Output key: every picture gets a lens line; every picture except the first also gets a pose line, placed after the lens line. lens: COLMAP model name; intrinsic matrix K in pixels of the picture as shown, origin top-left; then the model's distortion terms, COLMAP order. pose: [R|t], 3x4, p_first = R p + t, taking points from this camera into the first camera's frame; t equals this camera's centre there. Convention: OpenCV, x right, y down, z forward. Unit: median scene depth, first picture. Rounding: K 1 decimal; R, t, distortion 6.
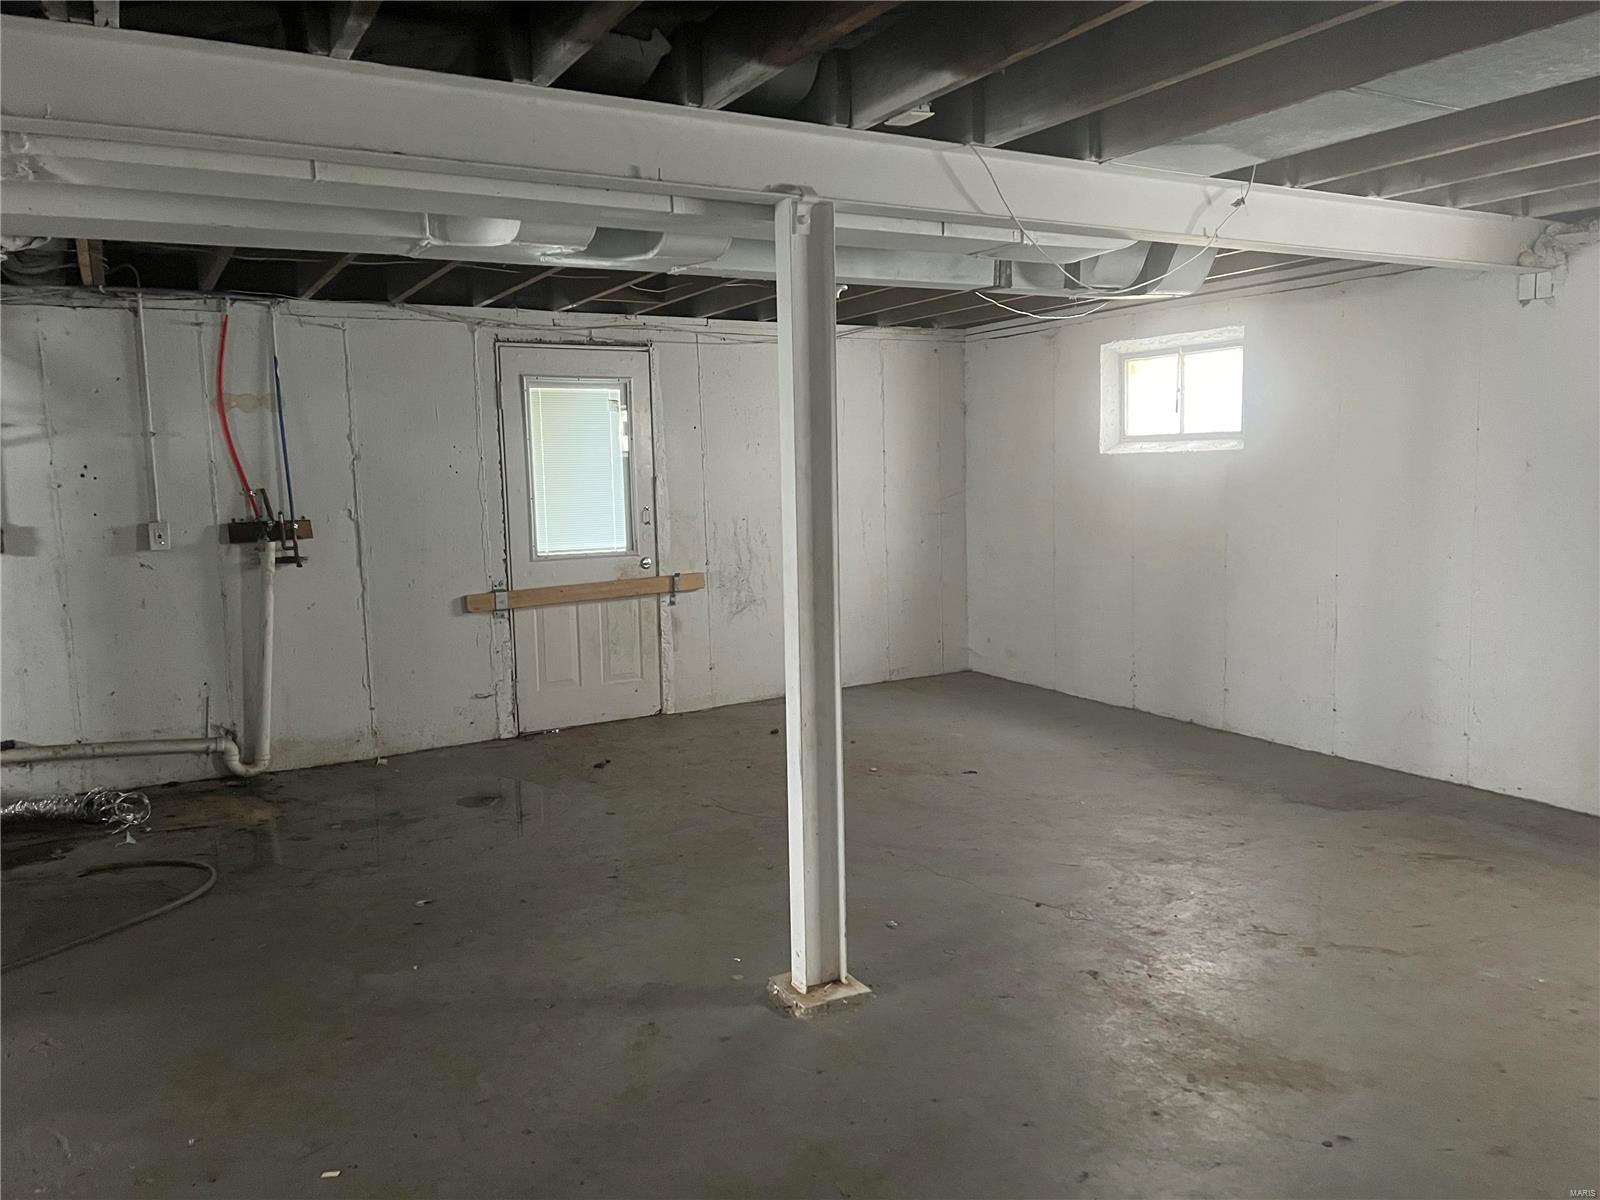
lens RADIAL K [[1204.2, 0, 793.1], [0, 1204.2, 602.8], [0, 0, 1]] dist [0.068451, -0.068367]
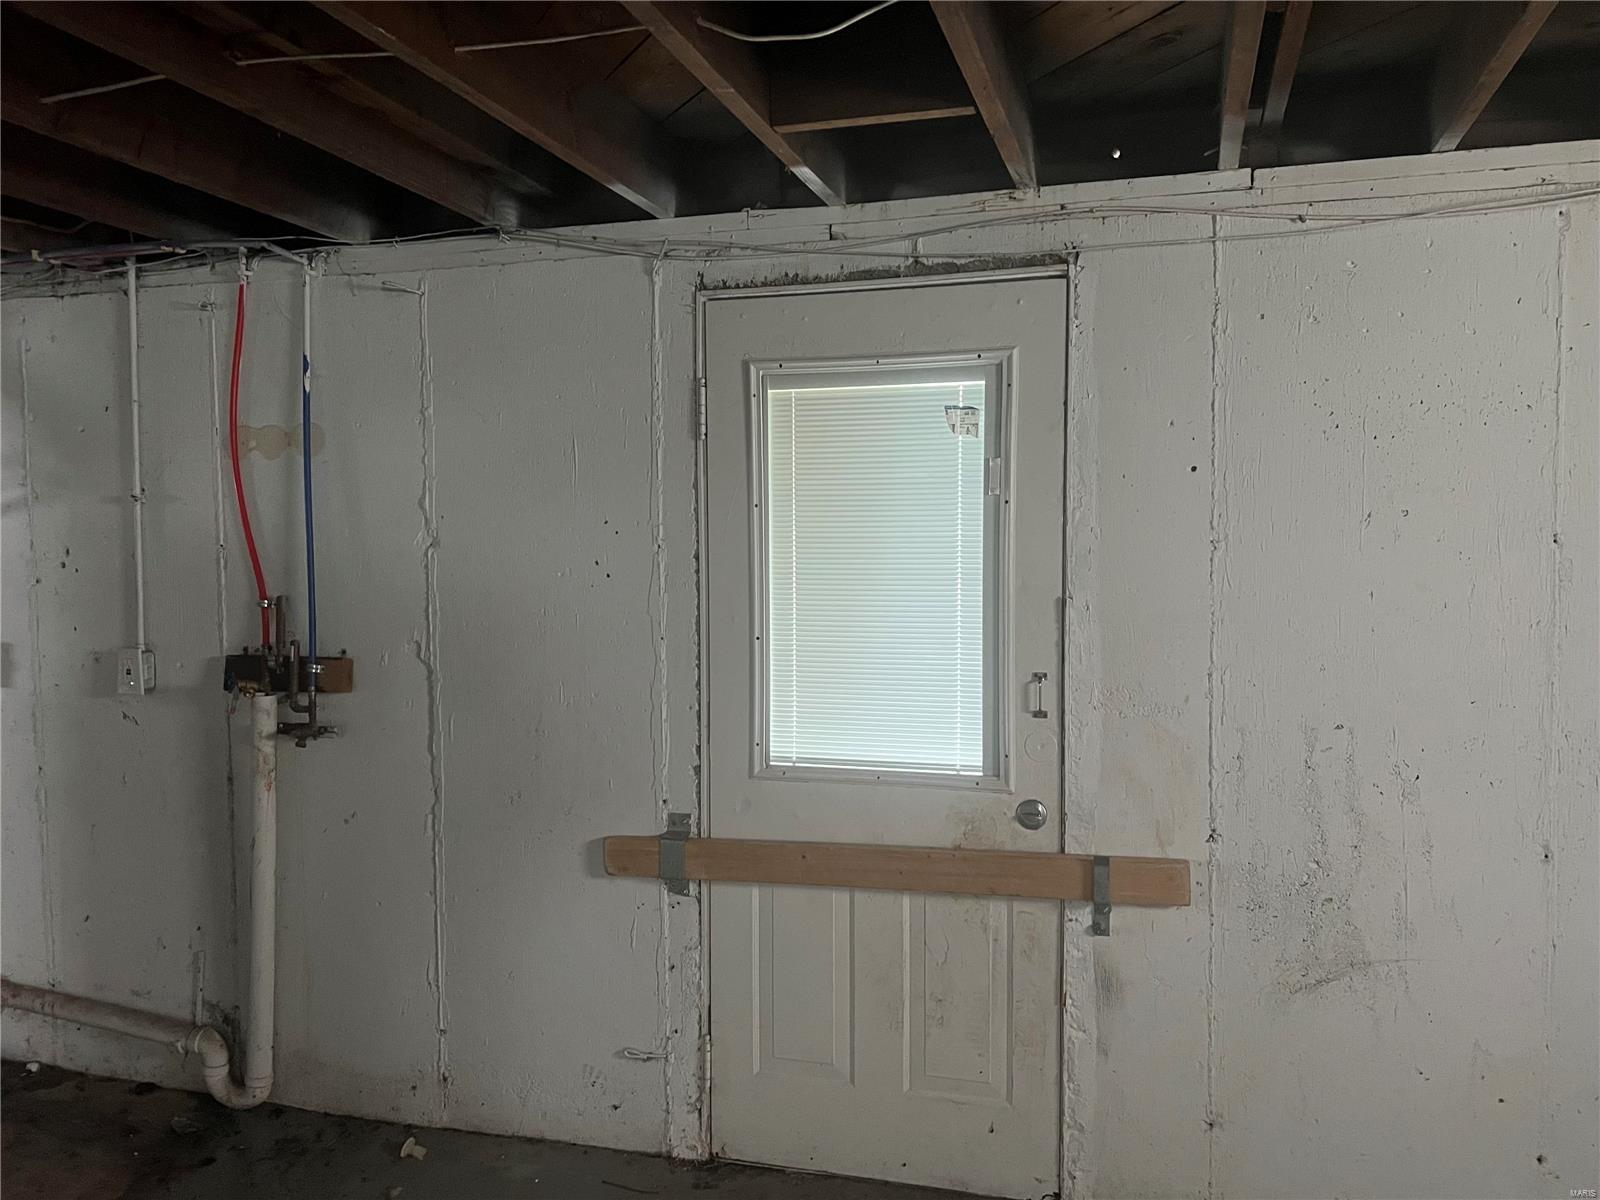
lens RADIAL K [[1204.2, 0, 807.8], [0, 1204.2, 614.5], [0, 0, 1]] dist [0.068451, -0.068367]
pose [[0.701748, 0.059817, -0.709909, 0.116877], [-0.094074, 0.995524, -0.009110, -0.099392], [0.706186, 0.073177, 0.704234, 0.755406]]
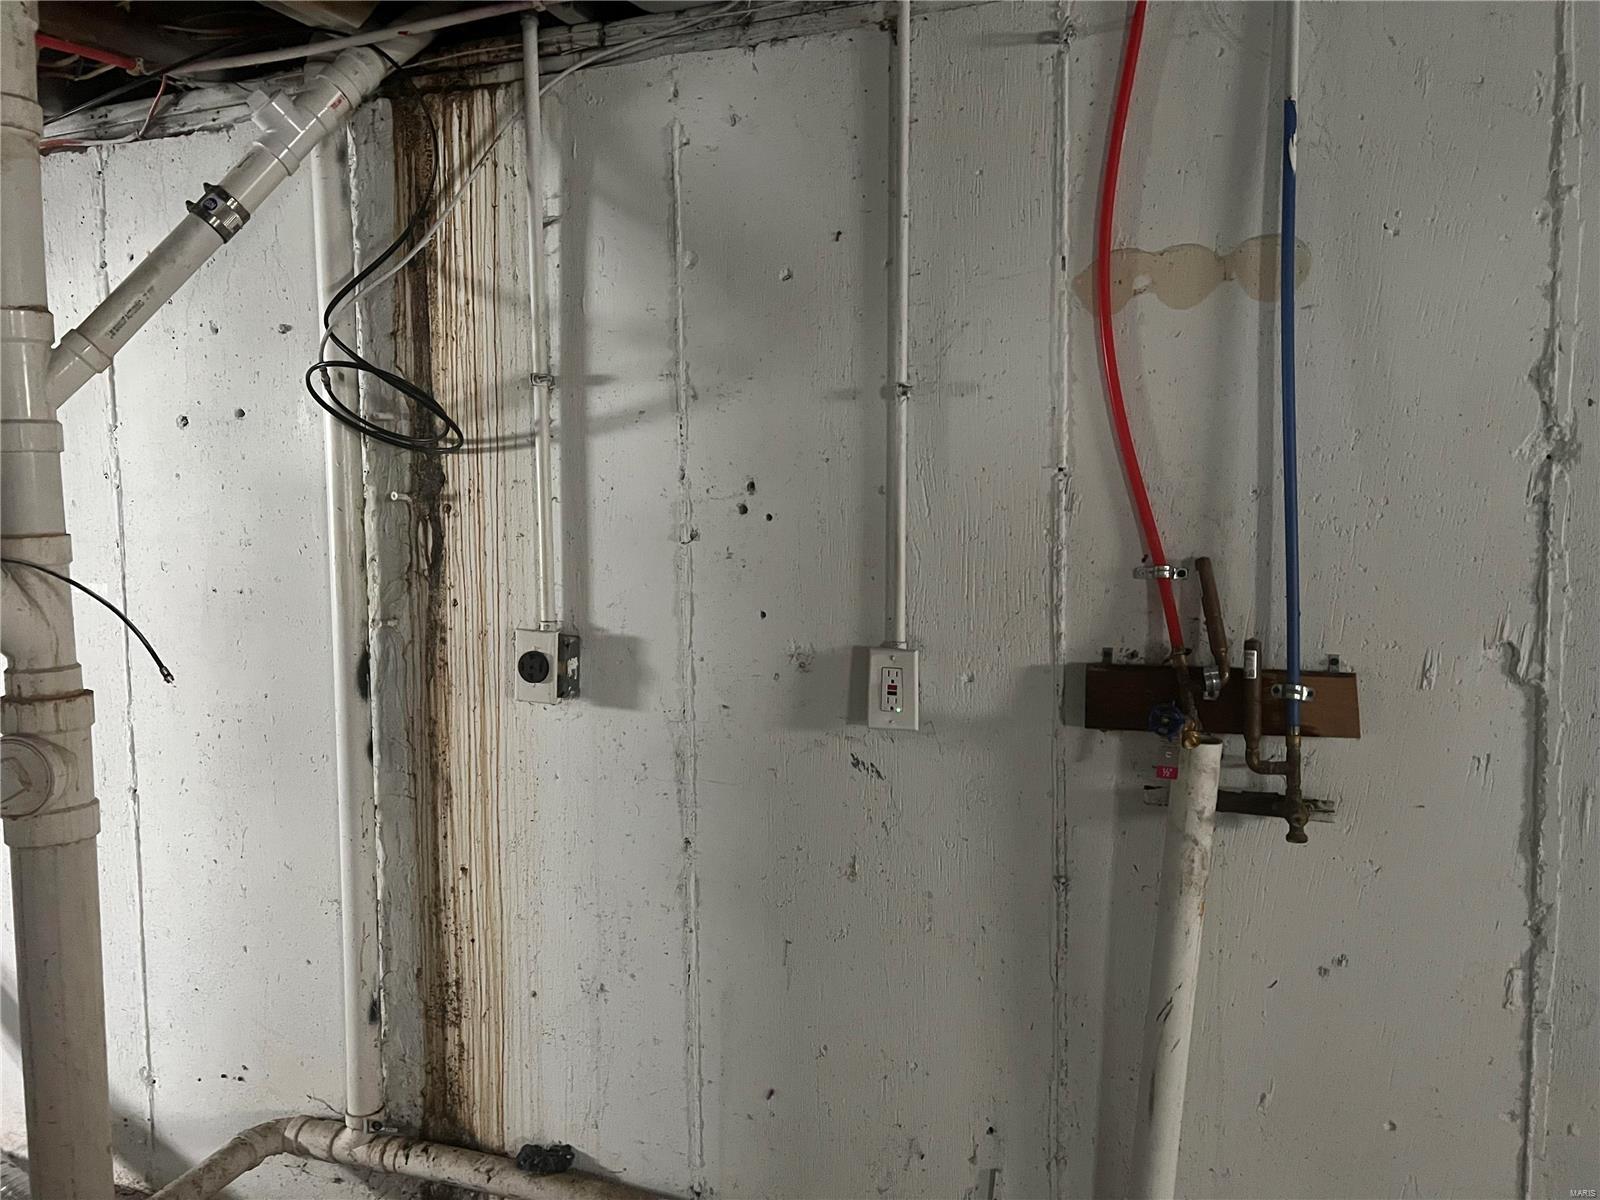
lens RADIAL K [[1204.2, 0, 790.3], [0, 1204.2, 602.2], [0, 0, 1]] dist [0.068451, -0.068367]
pose [[0.648276, 0.073456, -0.757854, -0.264583], [-0.093746, 0.995463, 0.016296, -0.075565], [0.755612, 0.060482, 0.652221, 0.703061]]
